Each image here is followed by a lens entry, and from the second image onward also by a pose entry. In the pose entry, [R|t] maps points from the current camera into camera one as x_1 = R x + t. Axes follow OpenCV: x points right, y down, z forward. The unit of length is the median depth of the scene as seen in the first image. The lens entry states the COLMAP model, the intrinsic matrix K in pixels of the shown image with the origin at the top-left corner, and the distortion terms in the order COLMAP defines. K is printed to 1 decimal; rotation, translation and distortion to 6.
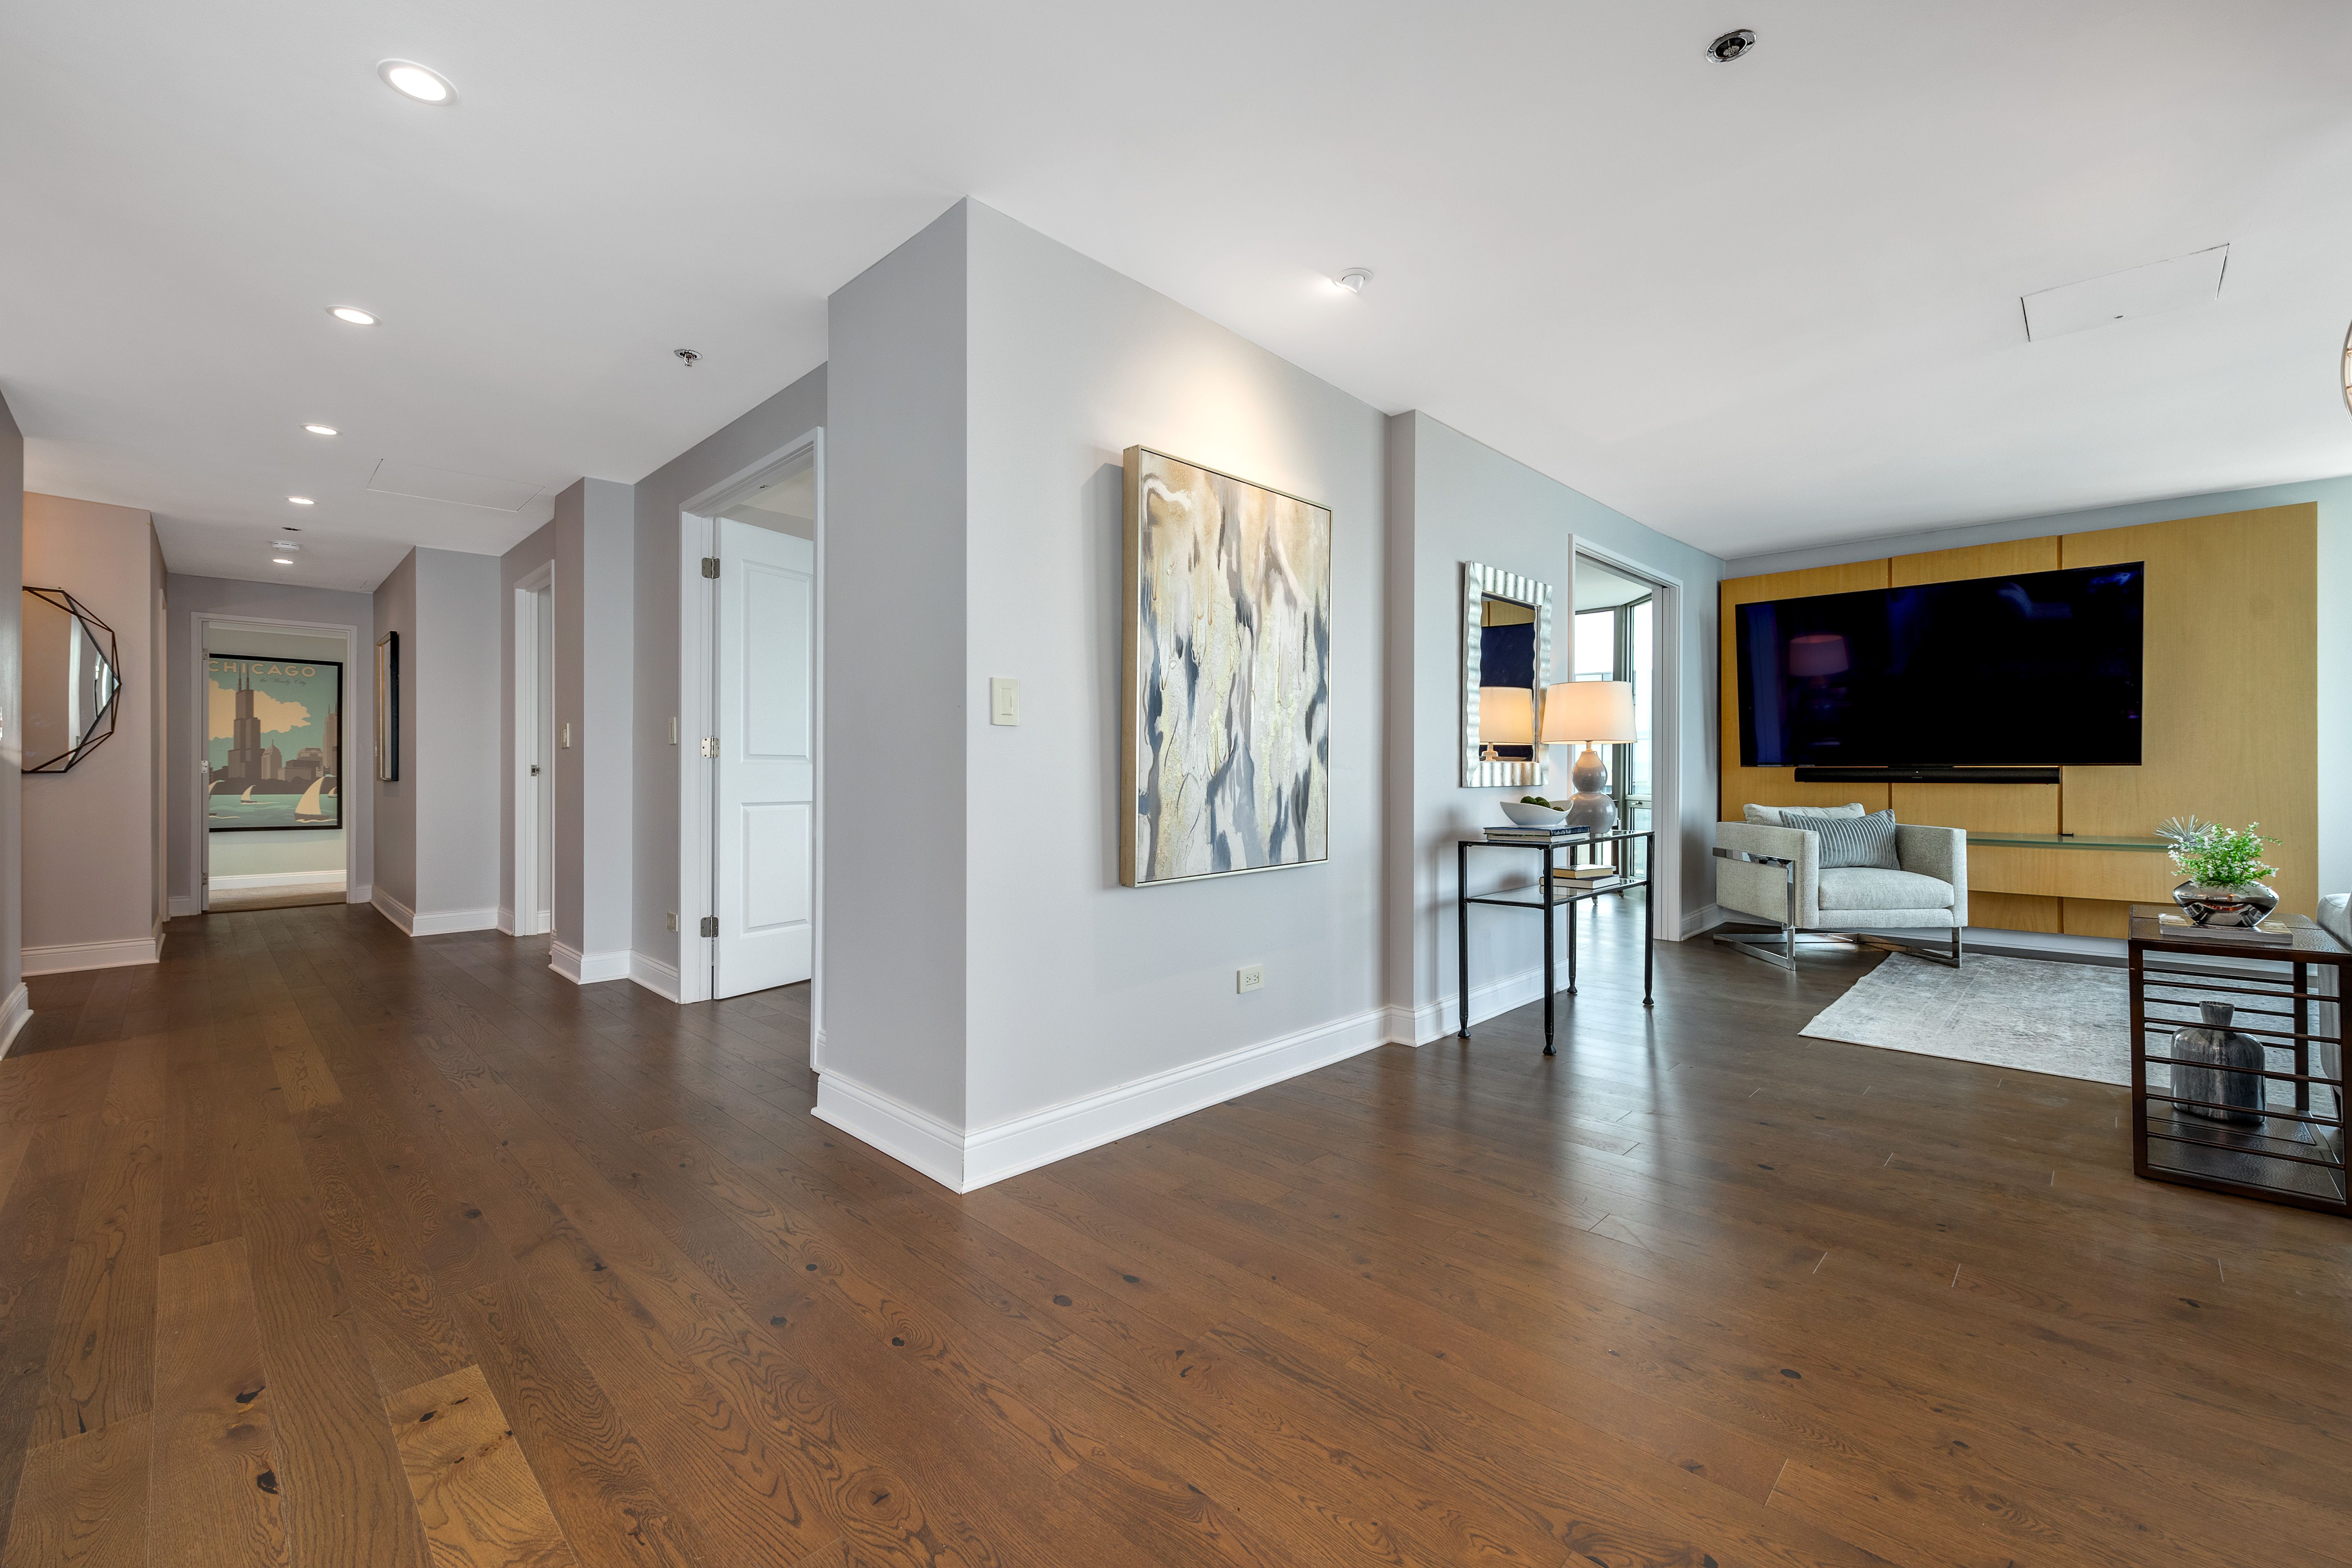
lens RADIAL K [[961.9, 0, 1156.2], [0, 961.9, 773.4], [0, 0, 1]] dist [0.005662, -0.000447]
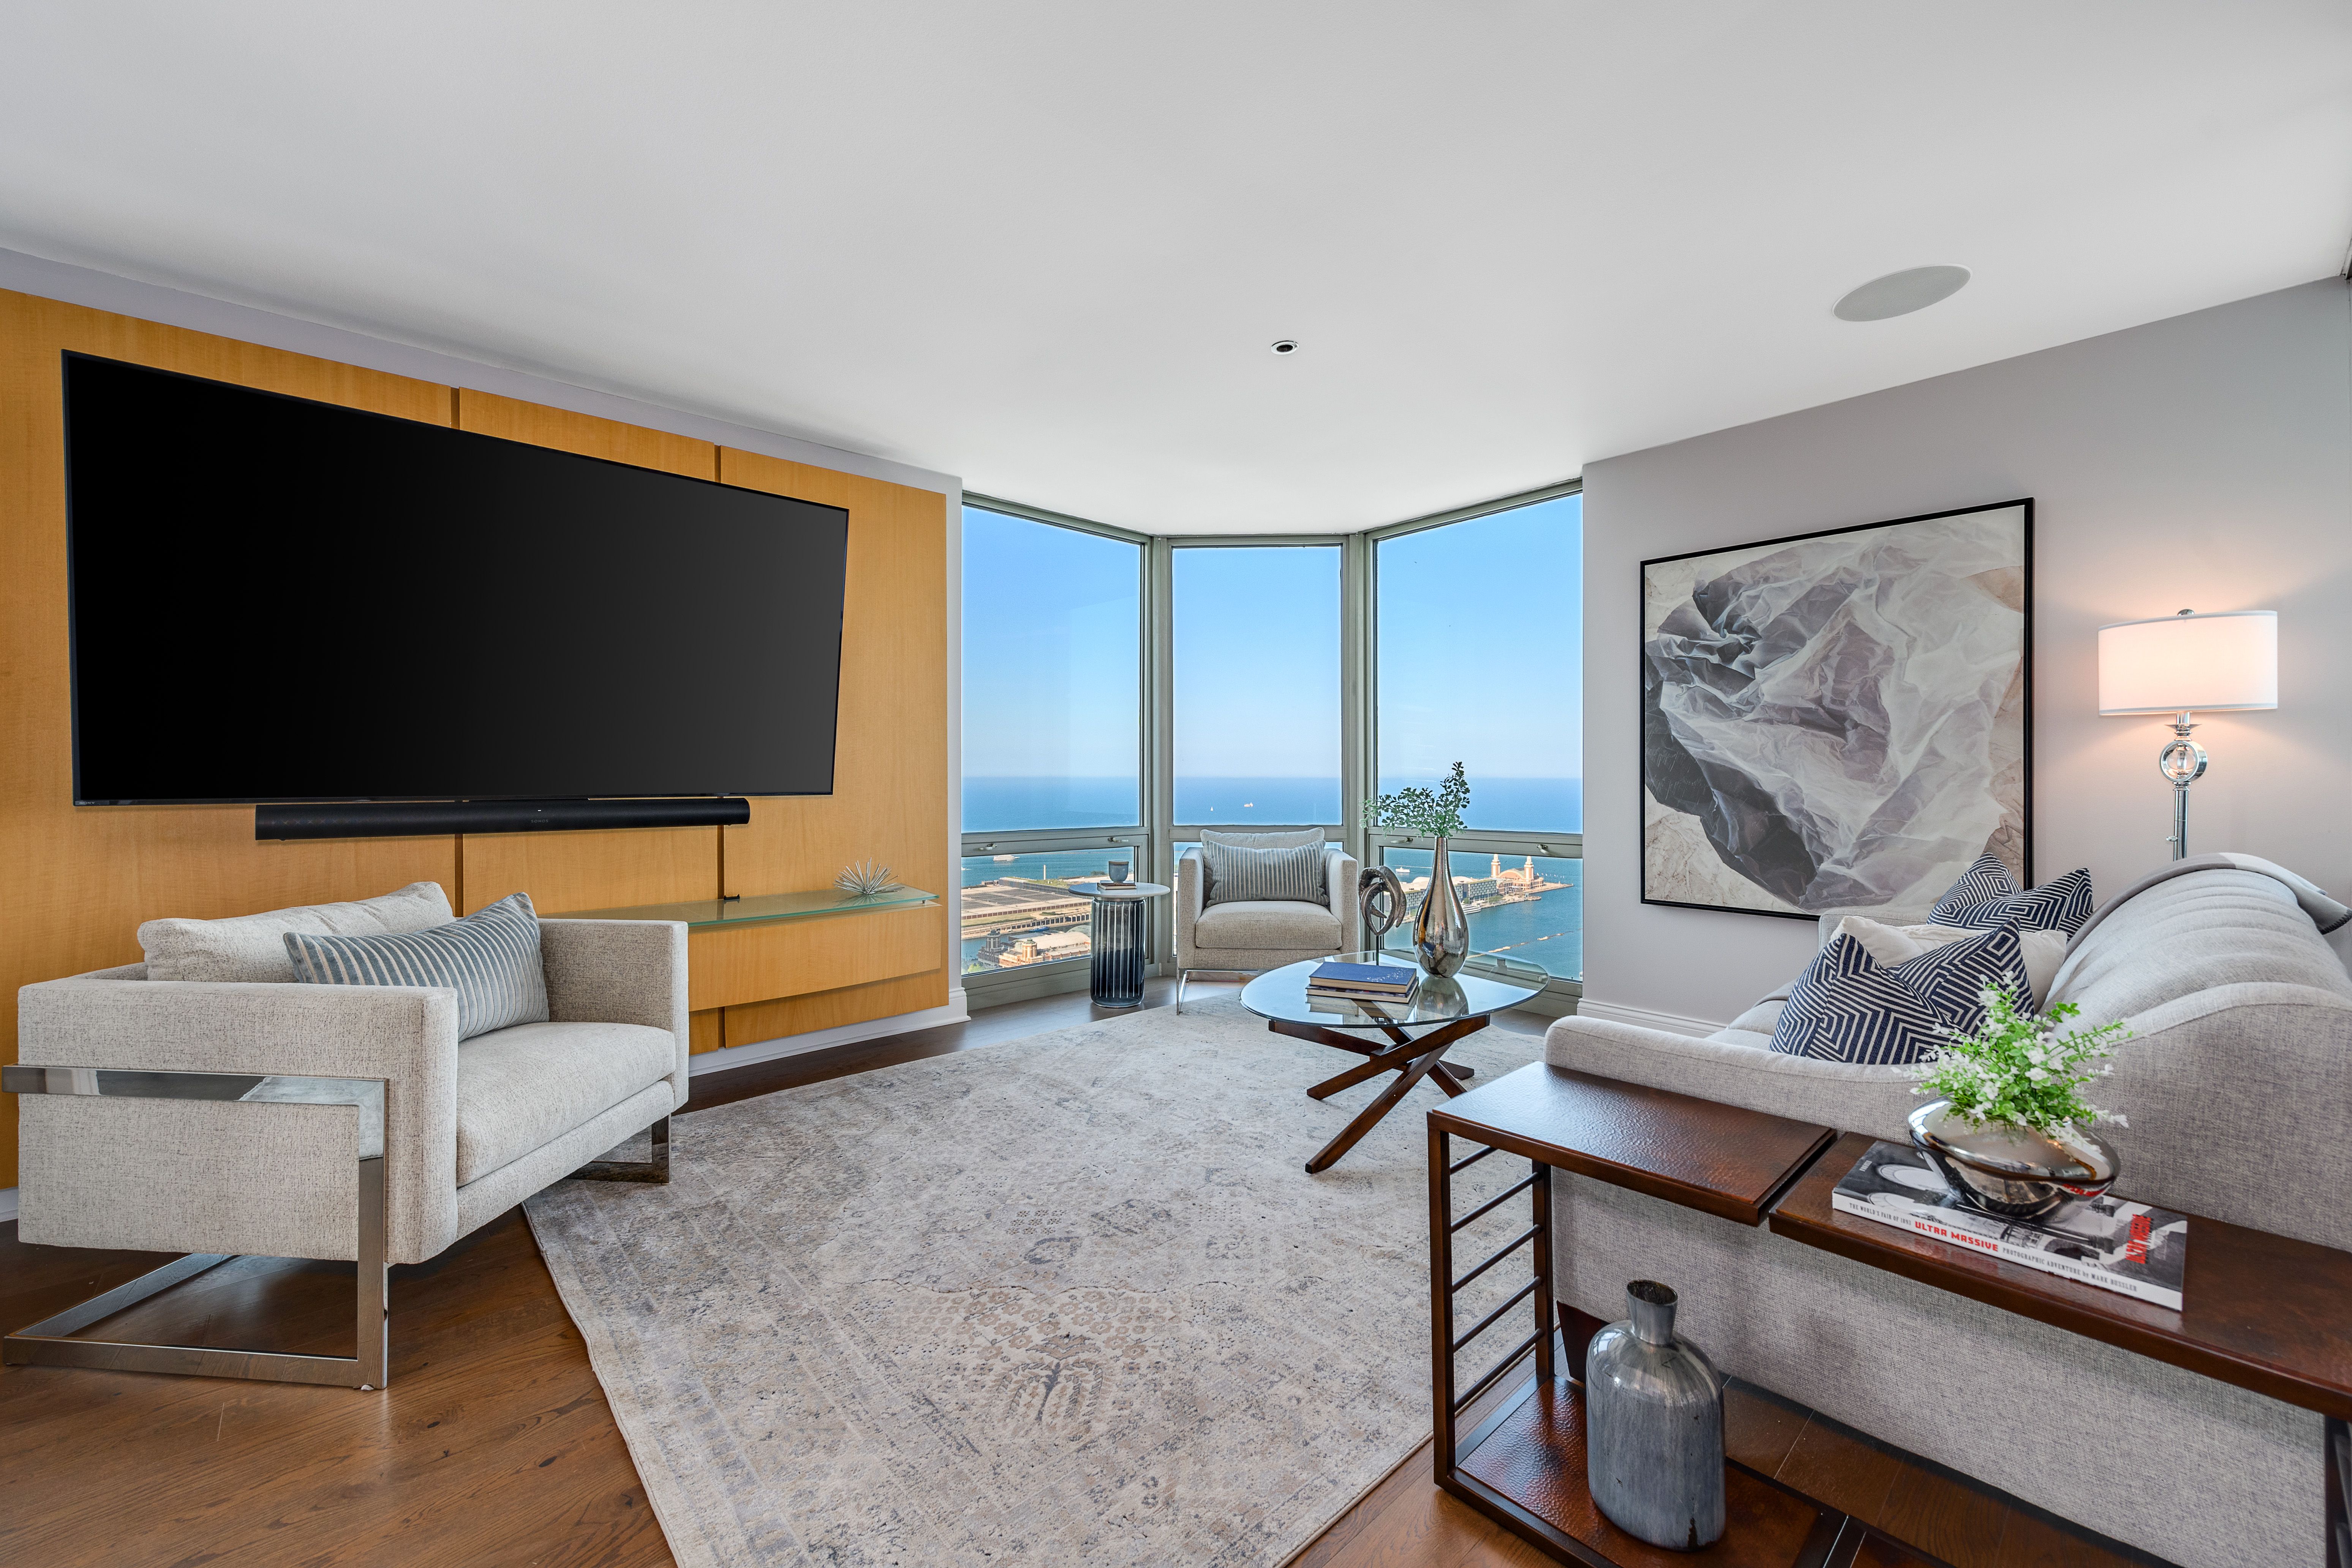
lens RADIAL K [[923.2, 0, 1154.5], [0, 923.2, 778.3], [0, 0, 1]] dist [0.005694, -0.000058]
pose [[0.055206, -0.008835, 0.998436, 0.337764], [0.000740, 0.999961, 0.008807, -0.024985], [-0.998475, 0.000253, 0.055210, 0.700242]]
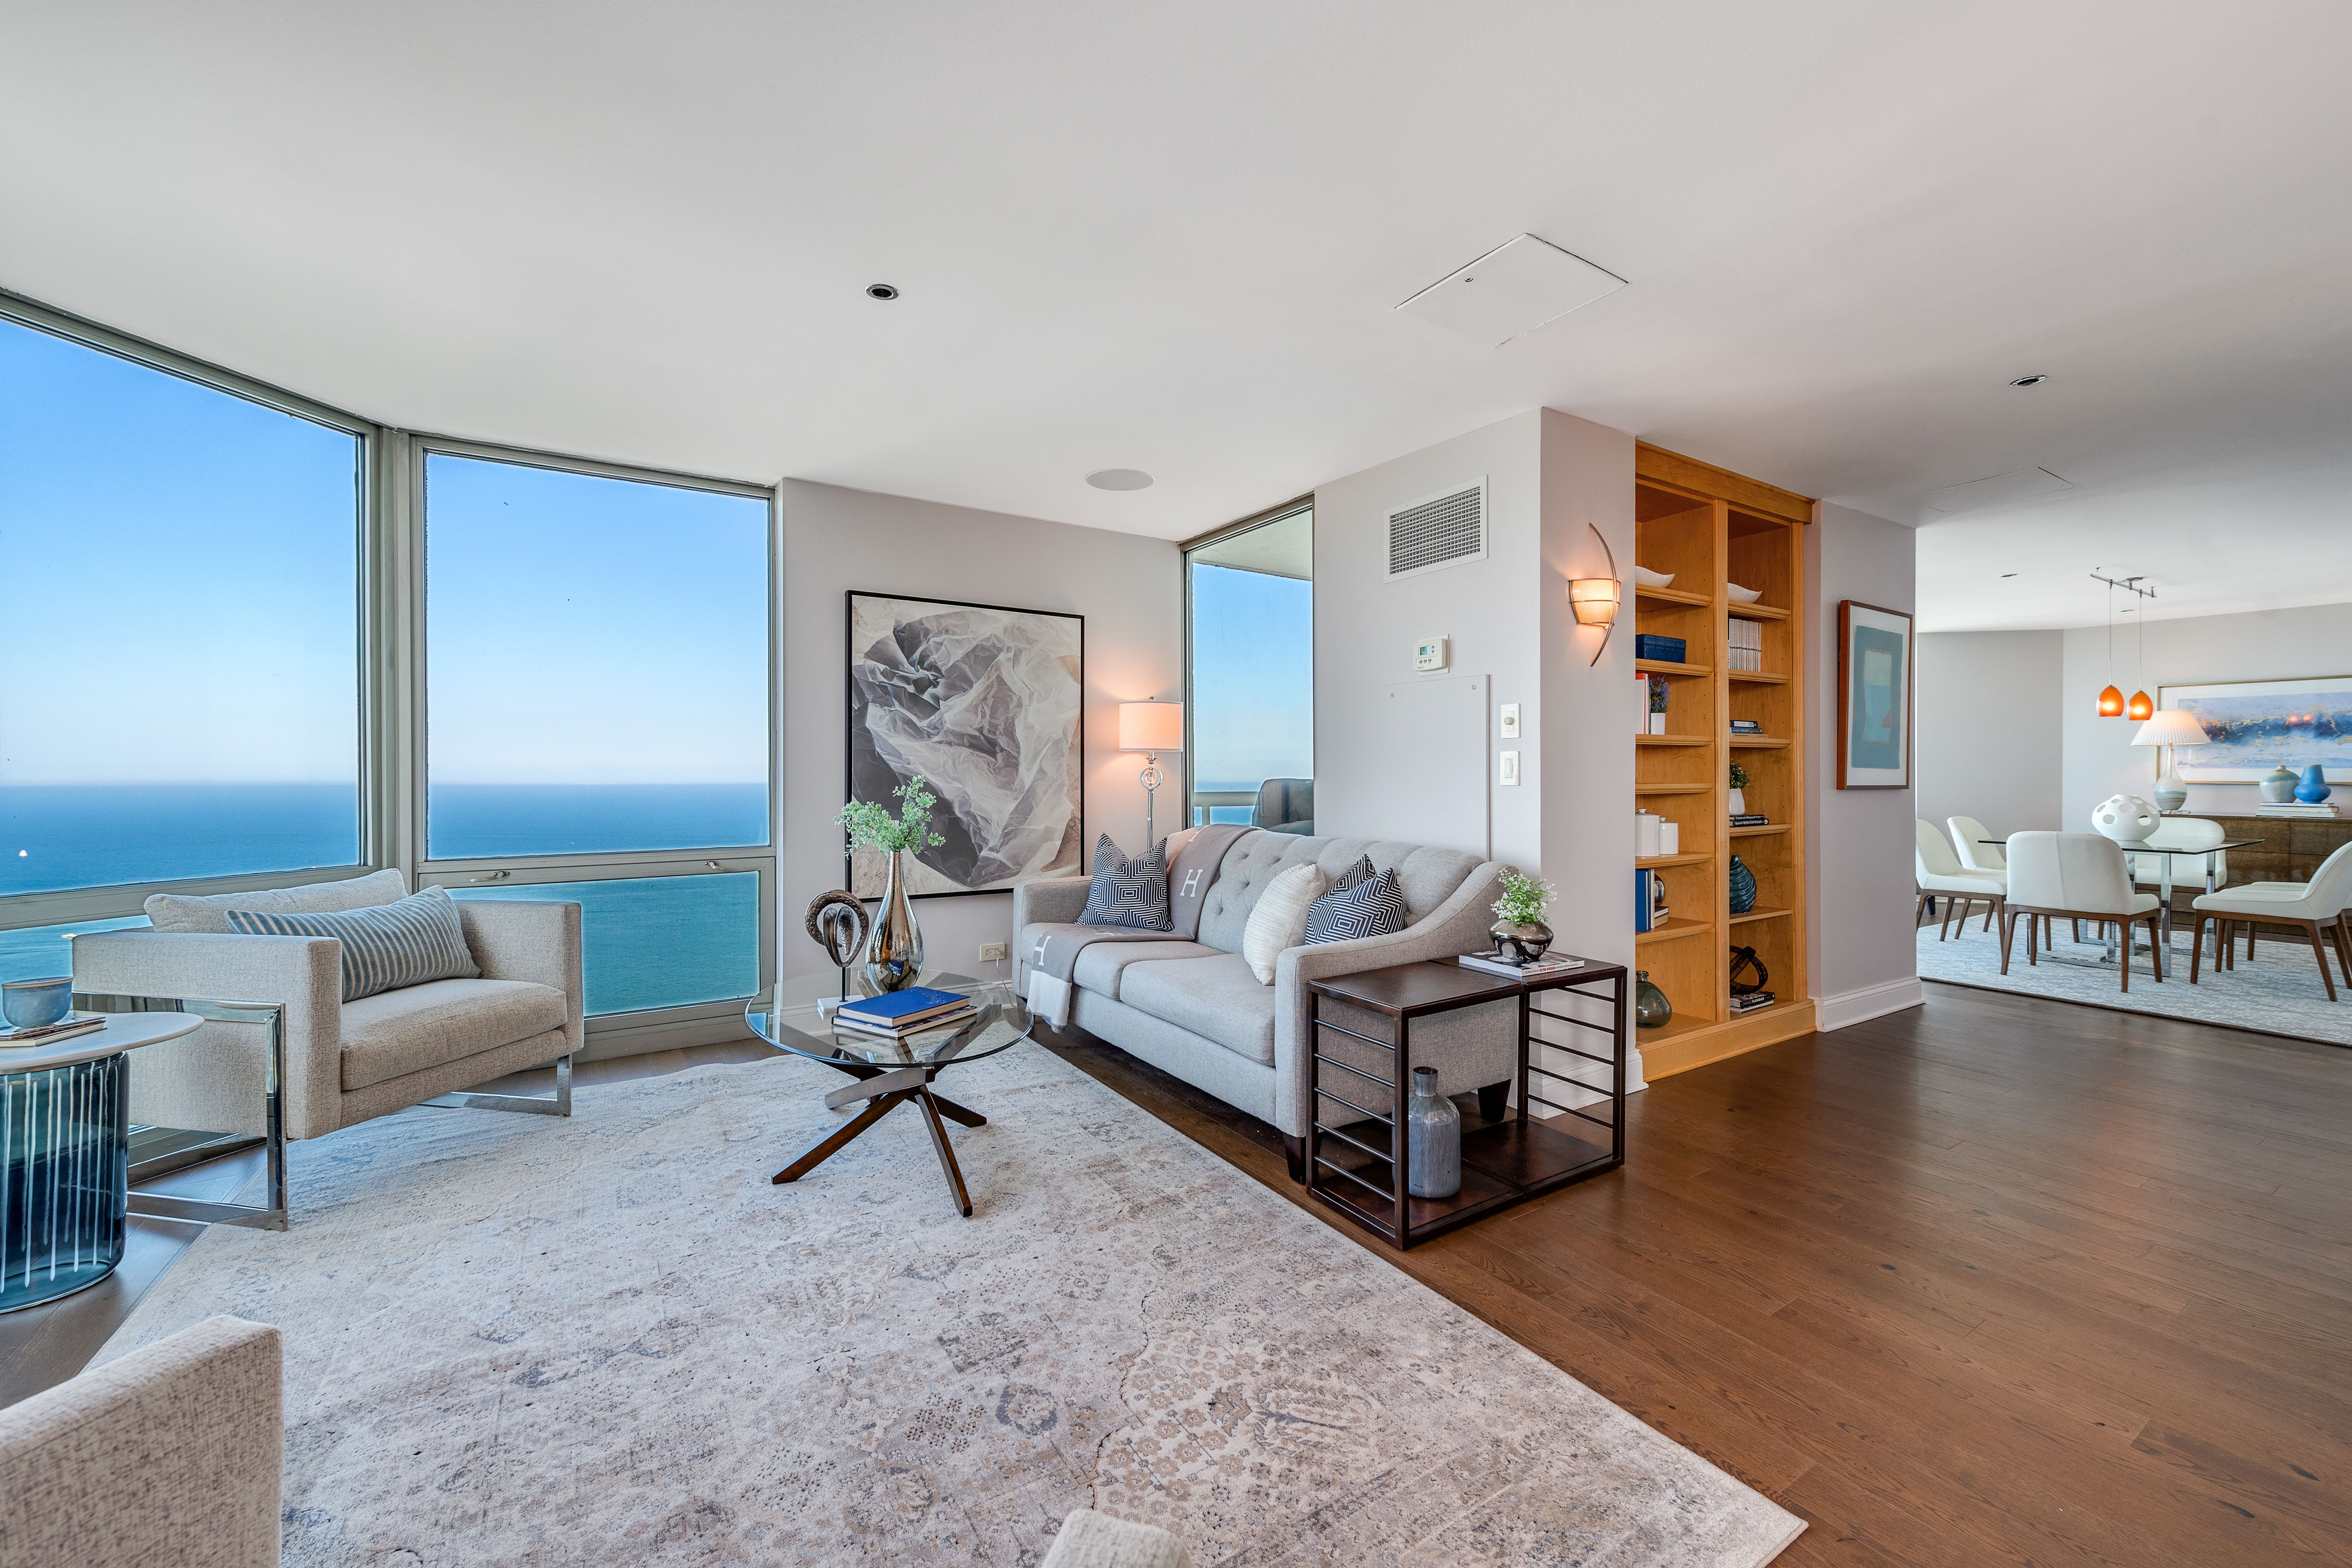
lens RADIAL K [[961.9, 0, 1168.2], [0, 961.9, 769.2], [0, 0, 1]] dist [0.005662, -0.000447]
pose [[-0.980450, -0.001230, 0.196765, 0.663302], [-0.003652, 0.999922, -0.011947, -0.026435], [-0.196735, -0.012432, -0.980378, 1.124100]]
